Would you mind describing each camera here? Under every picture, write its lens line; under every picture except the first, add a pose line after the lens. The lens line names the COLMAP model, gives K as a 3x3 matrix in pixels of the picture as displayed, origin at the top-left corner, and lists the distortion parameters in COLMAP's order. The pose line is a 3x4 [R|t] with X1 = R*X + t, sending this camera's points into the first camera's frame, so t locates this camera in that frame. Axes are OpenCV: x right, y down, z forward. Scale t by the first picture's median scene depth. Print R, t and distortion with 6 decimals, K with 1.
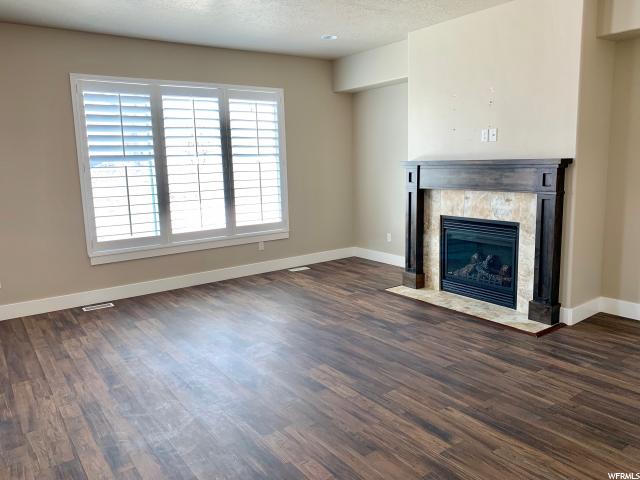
lens RADIAL K [[485.4, 0, 320.5], [0, 485.4, 241.4], [0, 0, 1]] dist [0.016454, -0.017291]
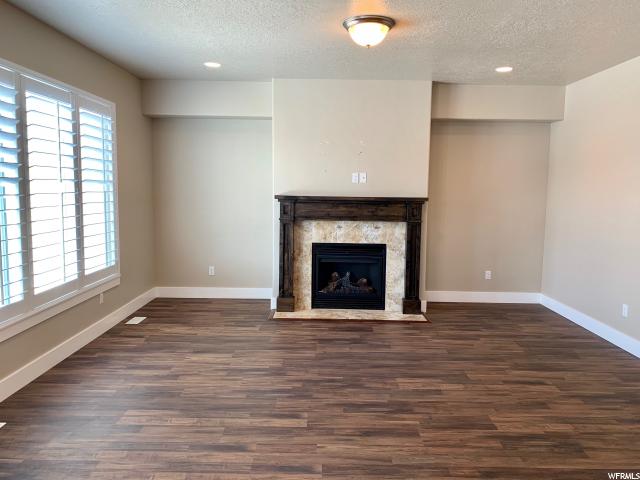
lens RADIAL K [[485.4, 0, 321.4], [0, 485.4, 236.0], [0, 0, 1]] dist [0.016454, -0.017291]
pose [[0.589501, -0.047787, 0.806353, -0.733471], [0.101420, 0.994728, -0.015195, -0.055549], [-0.801376, 0.090738, 0.591239, 0.334084]]
